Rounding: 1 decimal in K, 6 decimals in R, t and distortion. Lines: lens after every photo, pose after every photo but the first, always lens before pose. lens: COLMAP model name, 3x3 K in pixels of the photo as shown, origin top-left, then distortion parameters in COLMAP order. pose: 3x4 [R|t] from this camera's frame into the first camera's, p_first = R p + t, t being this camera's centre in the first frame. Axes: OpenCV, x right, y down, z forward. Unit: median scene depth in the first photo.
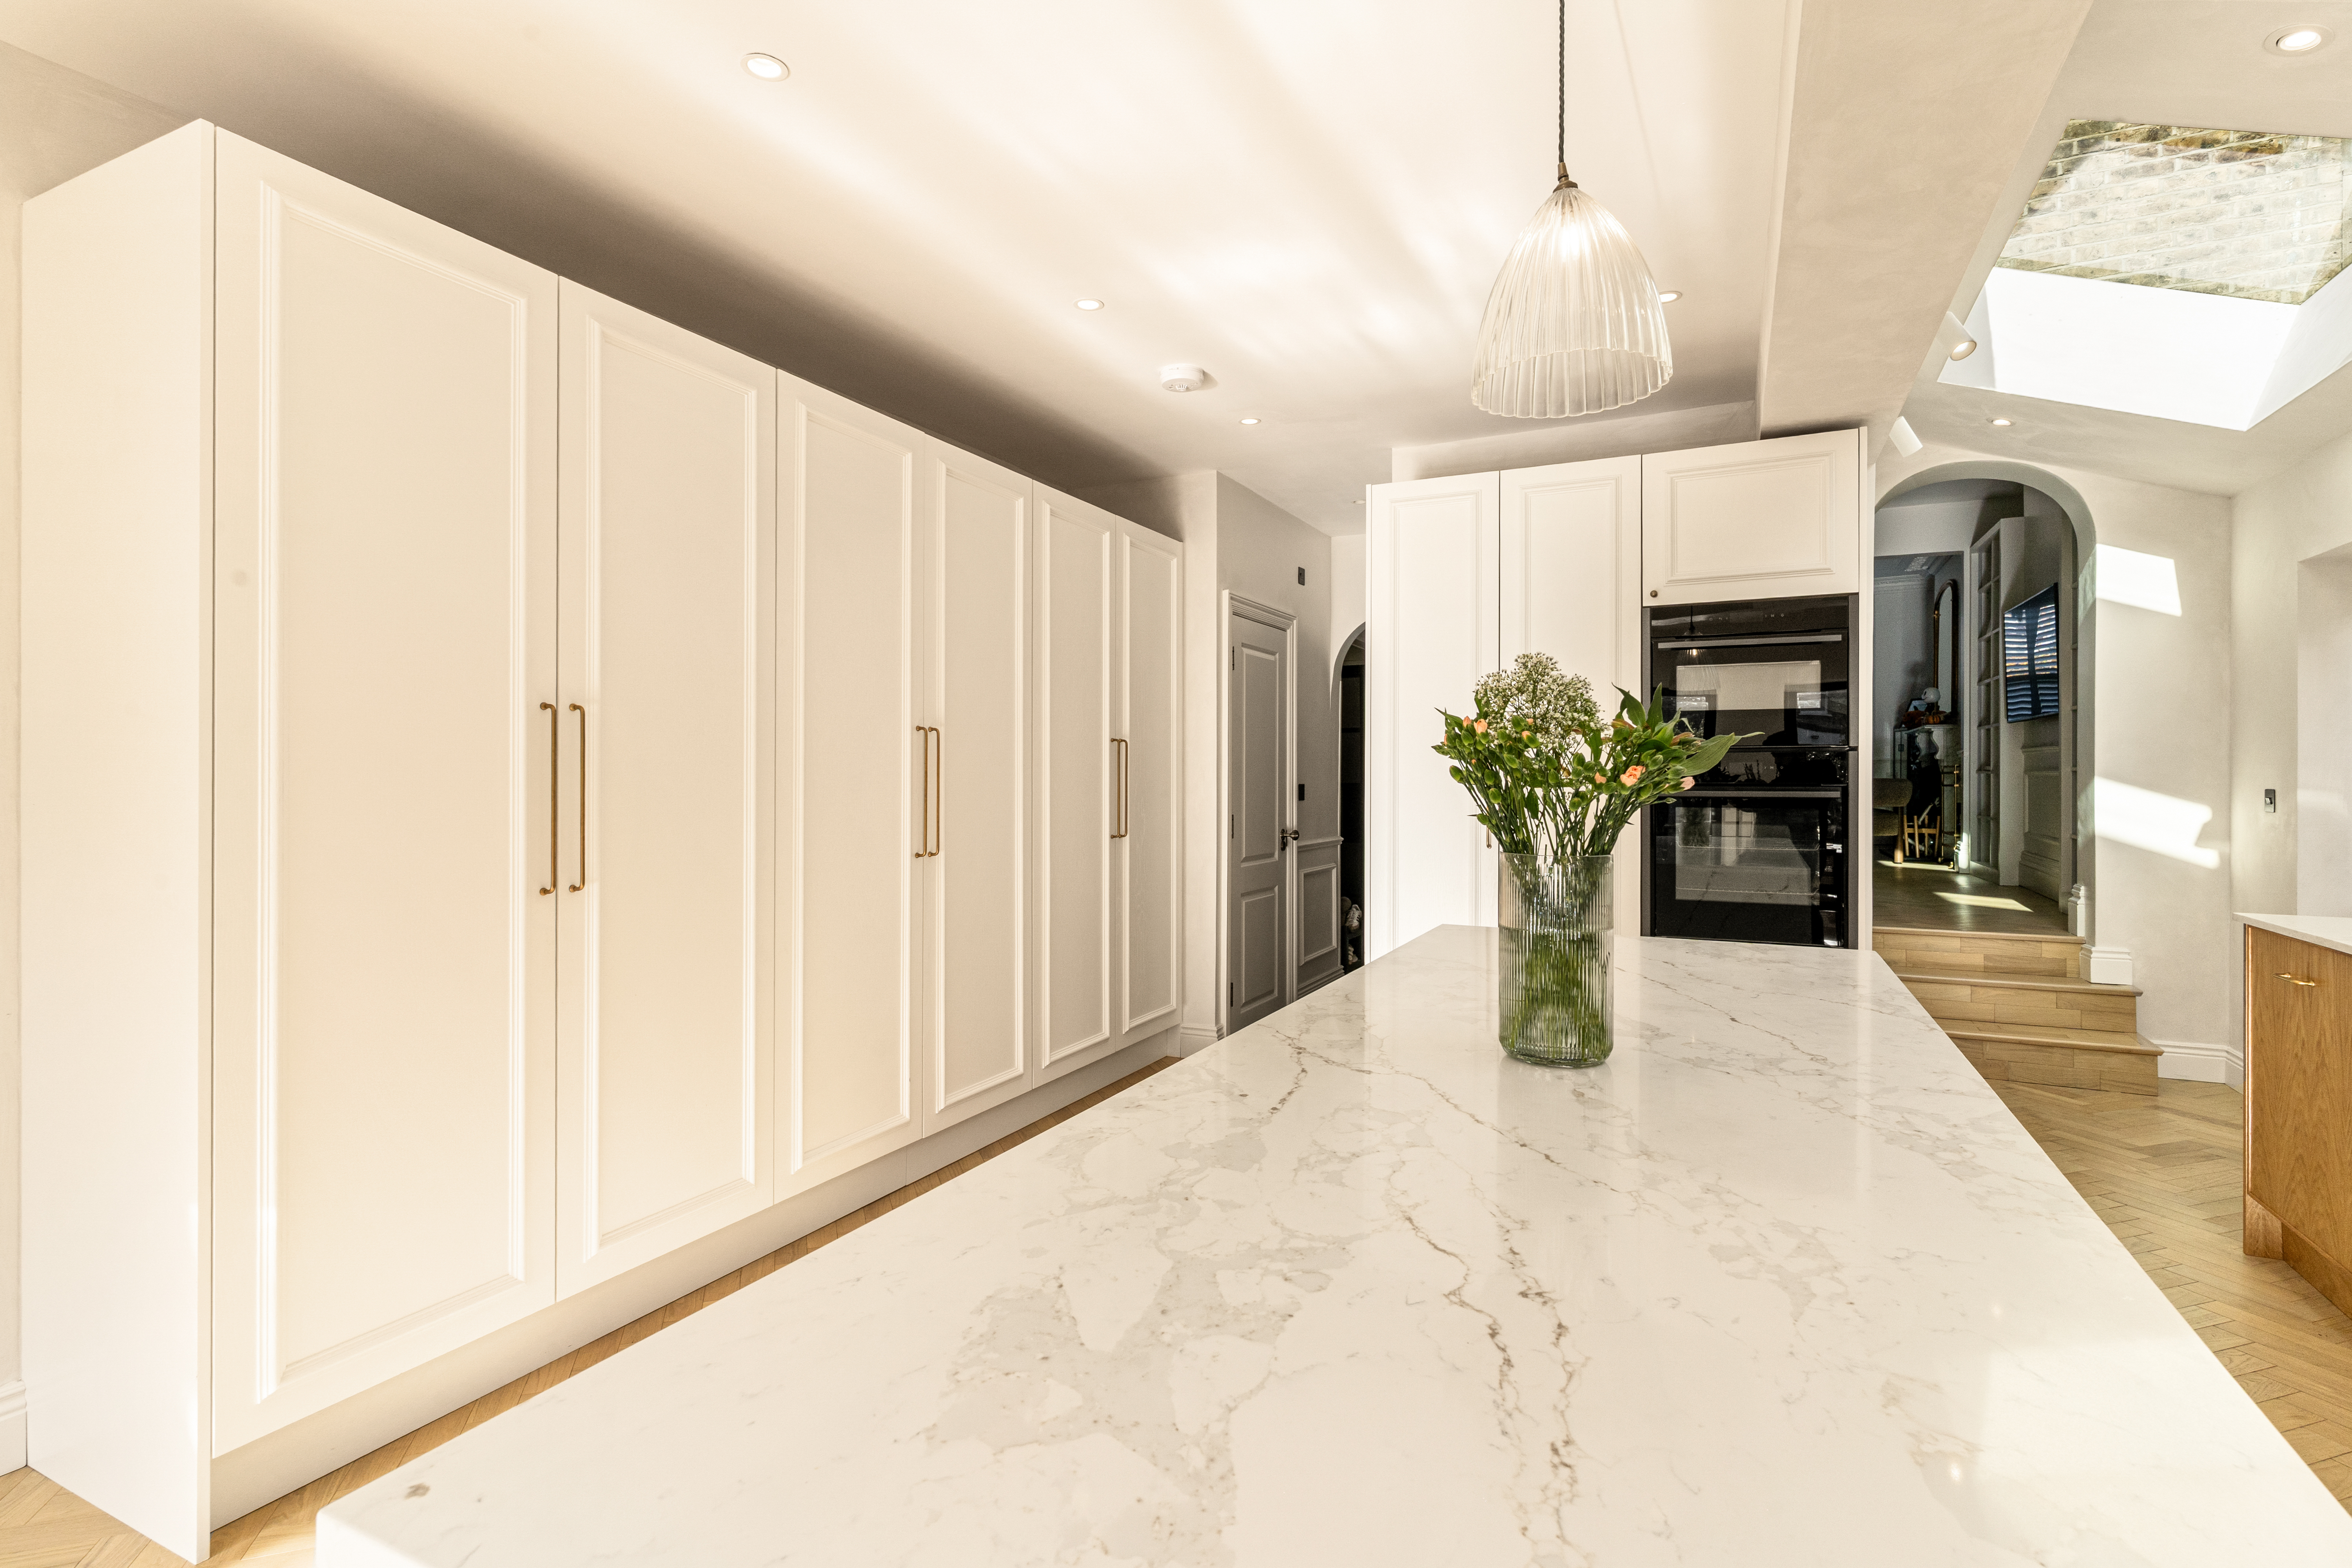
lens RADIAL K [[1119.3, 0, 1164.7], [0, 1119.3, 782.1], [0, 0, 1]] dist [-0.000097, -0.000058]
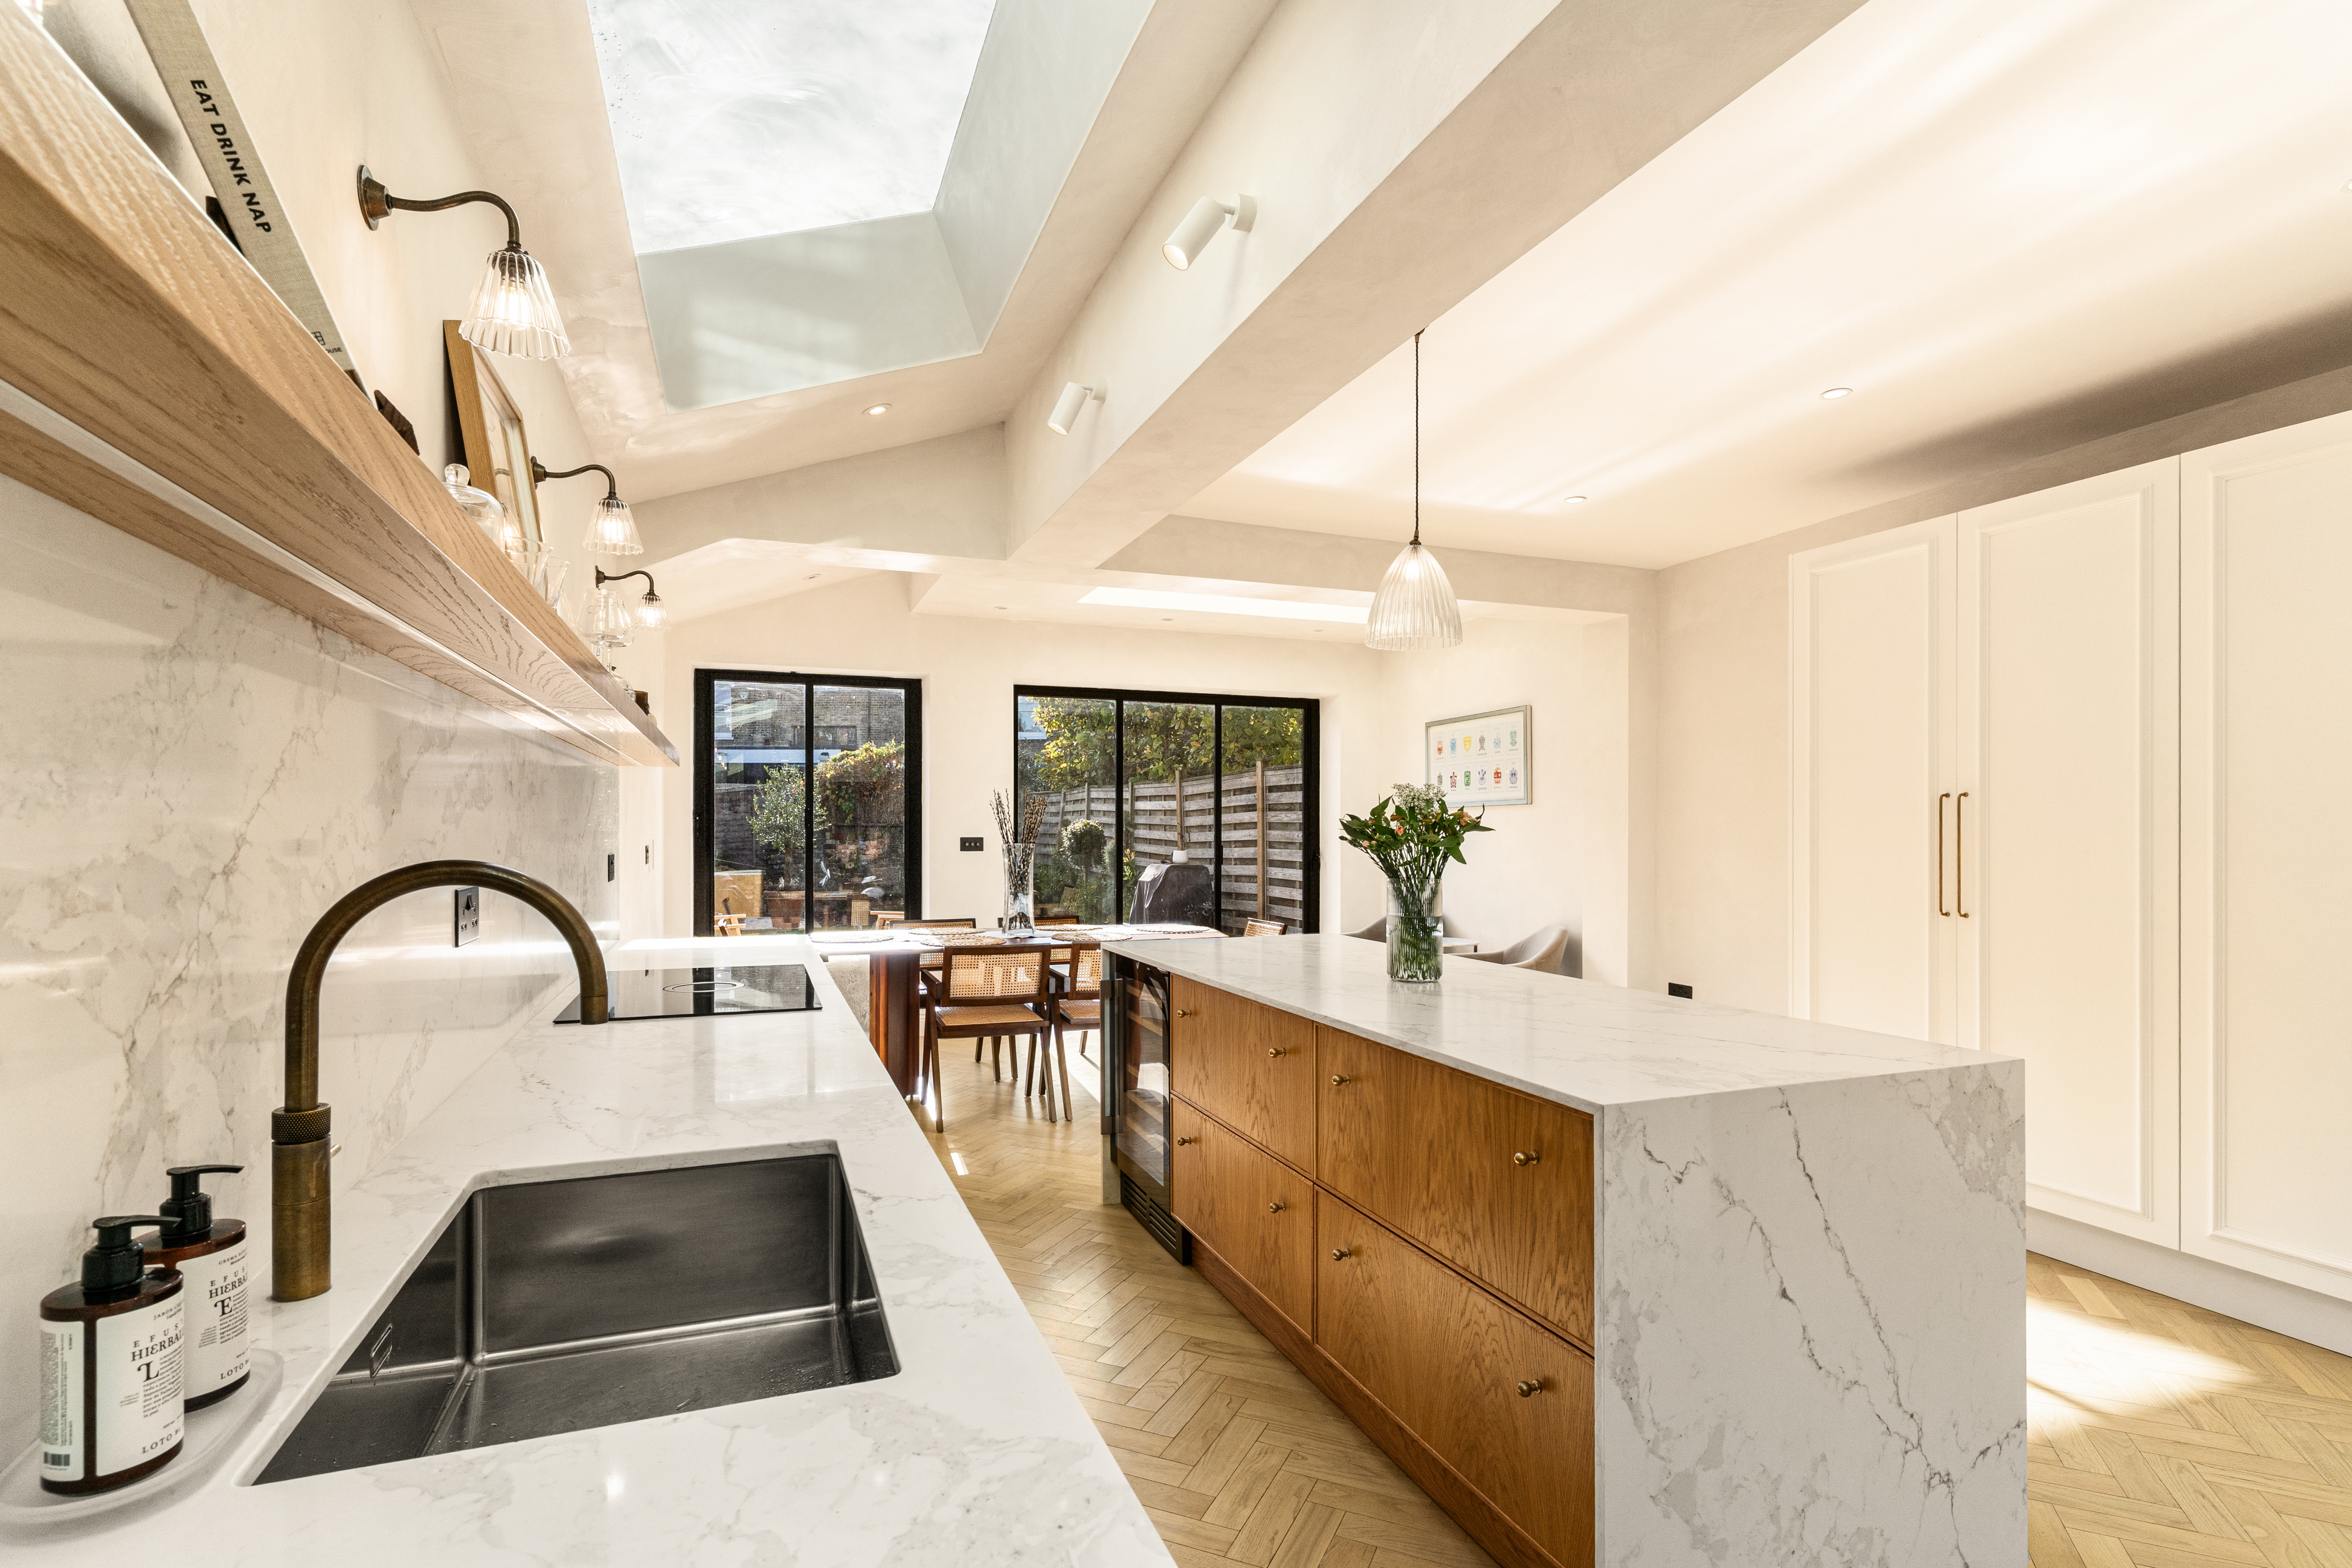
lens RADIAL K [[1113.5, 0, 1169.3], [0, 1113.5, 826.8], [0, 0, 1]] dist [0.002503, -0.000196]
pose [[-0.681523, -0.004097, -0.731786, 0.851381], [-0.010362, 0.999938, 0.004052, -0.013441], [0.731724, 0.010344, -0.681523, 0.825229]]
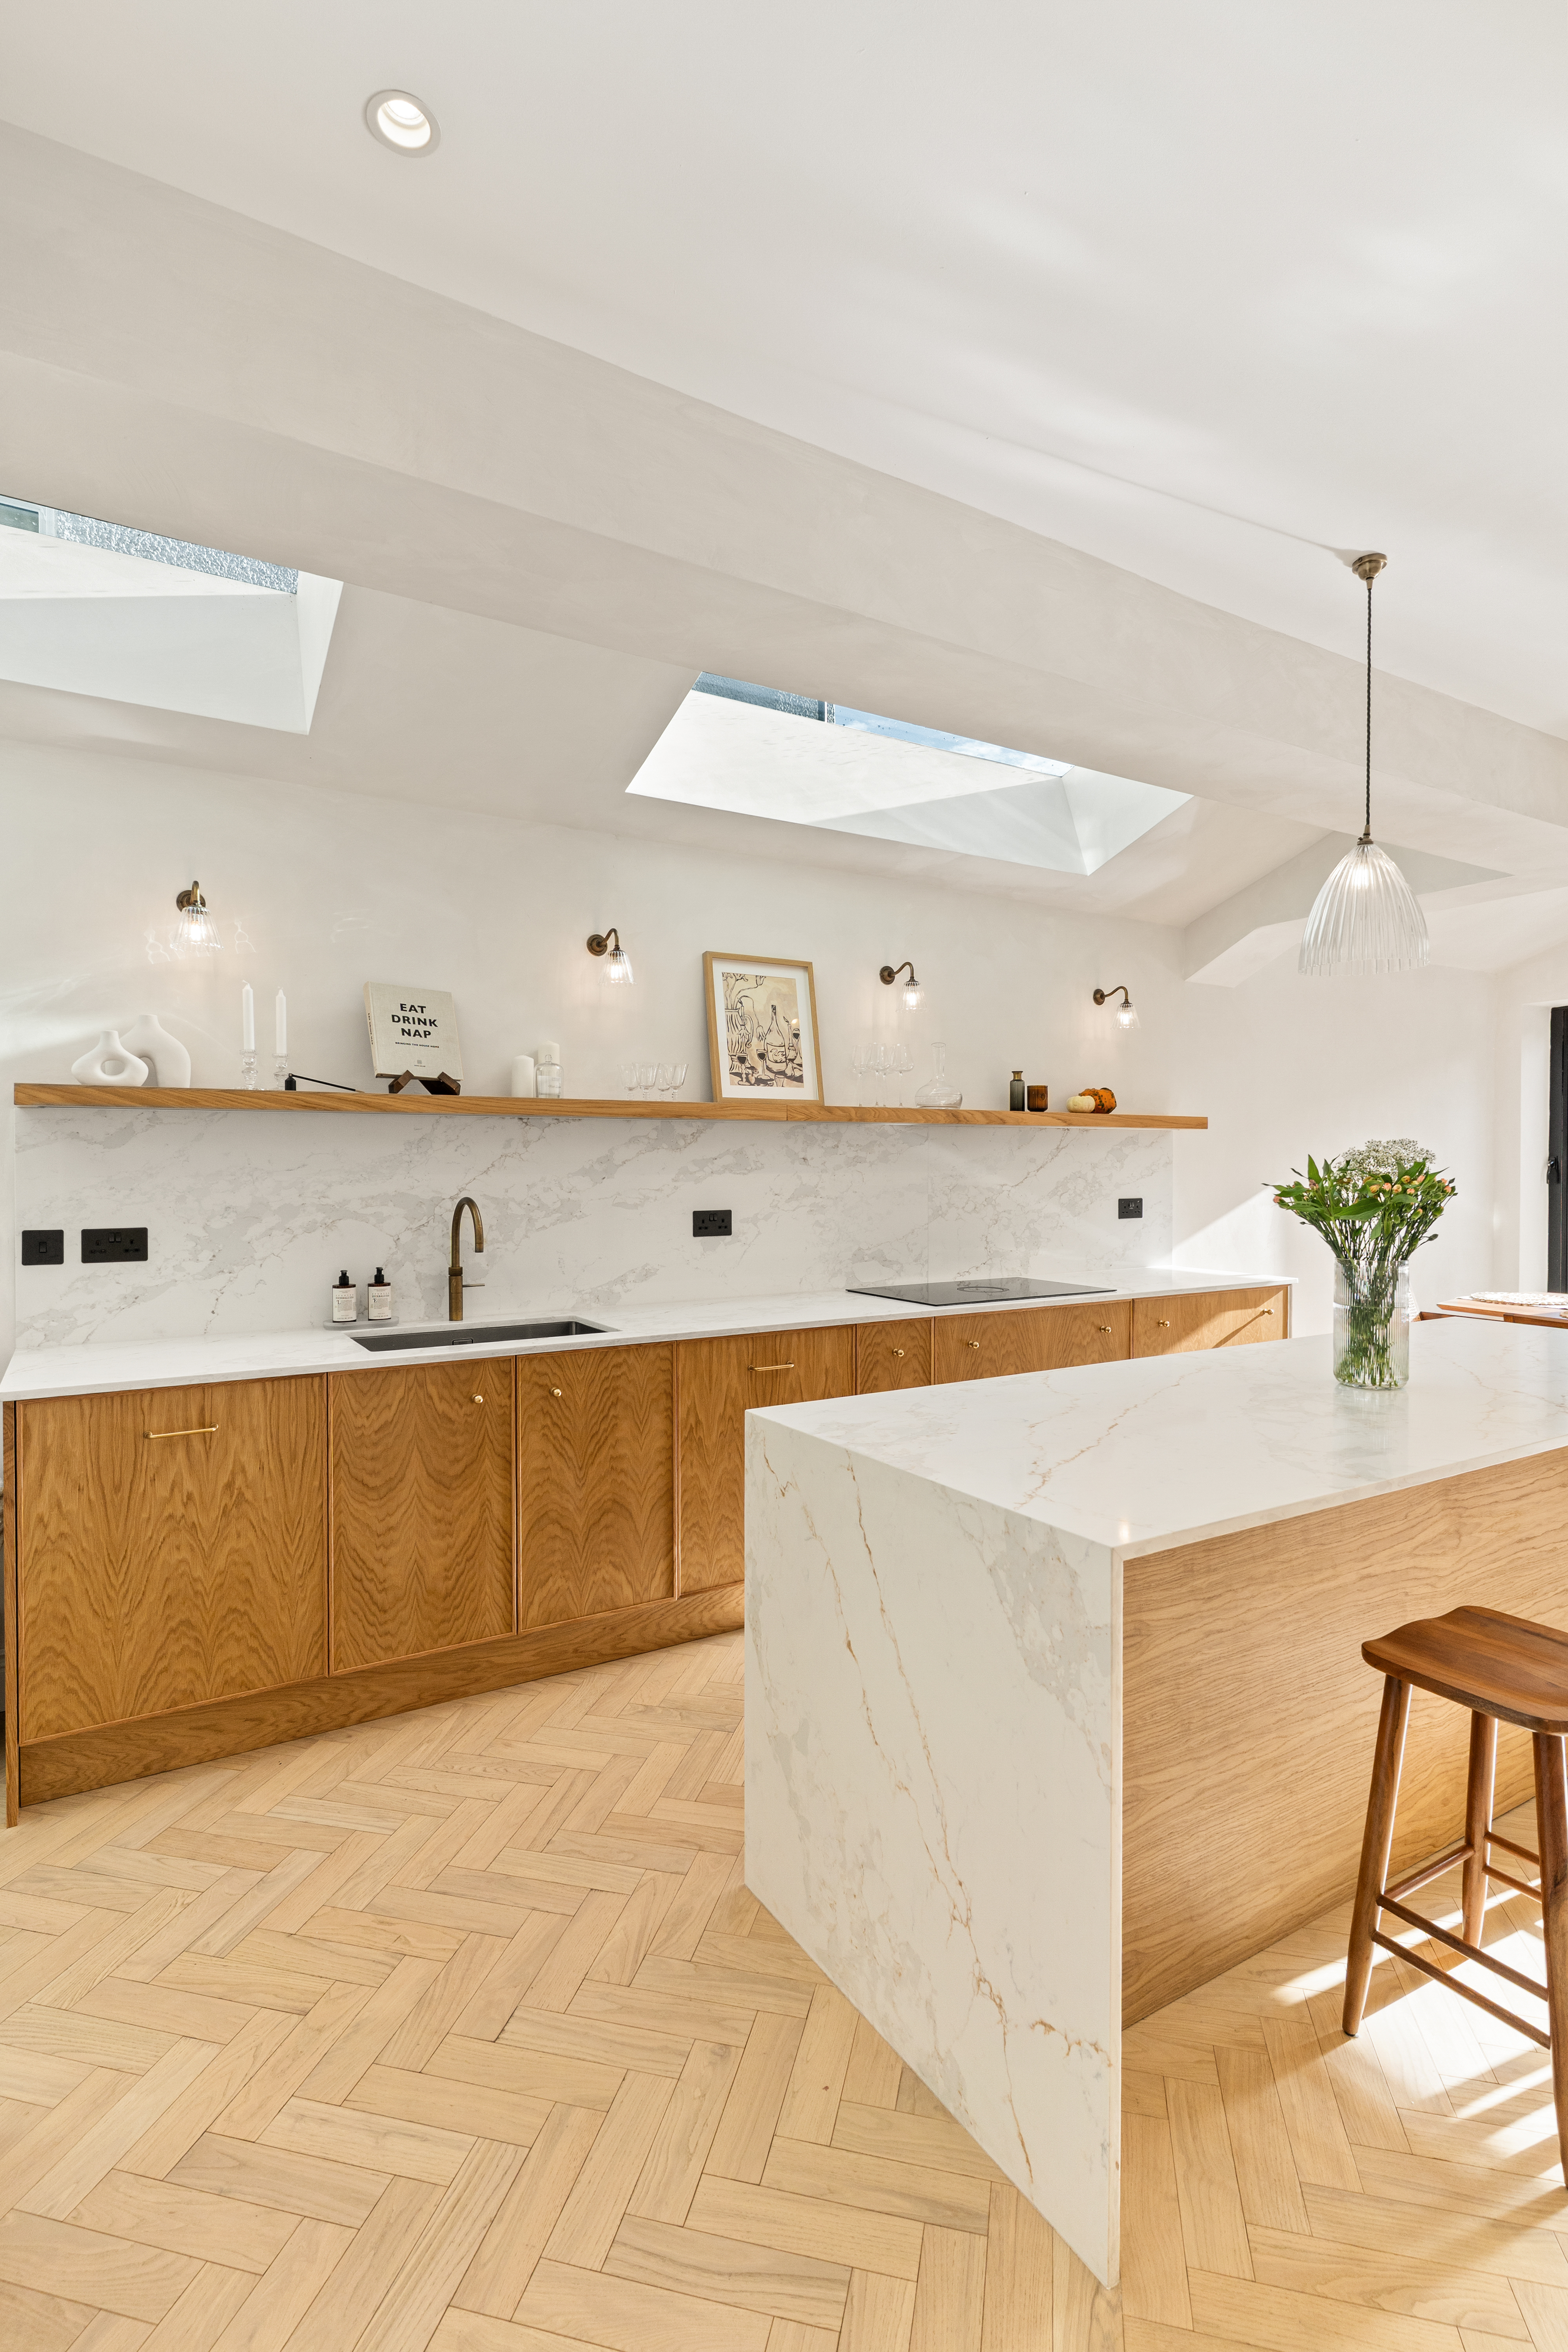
lens RADIAL K [[1137.8, 0, 784.0], [0, 1137.8, 1176.0], [0, 0, 1]] dist [0.004302, -0.001245]
pose [[-0.846931, -0.009372, 0.531621, 0.079689], [0.002058, 0.999779, 0.020905, -0.038152], [-0.531699, 0.018799, -0.846724, 1.141678]]
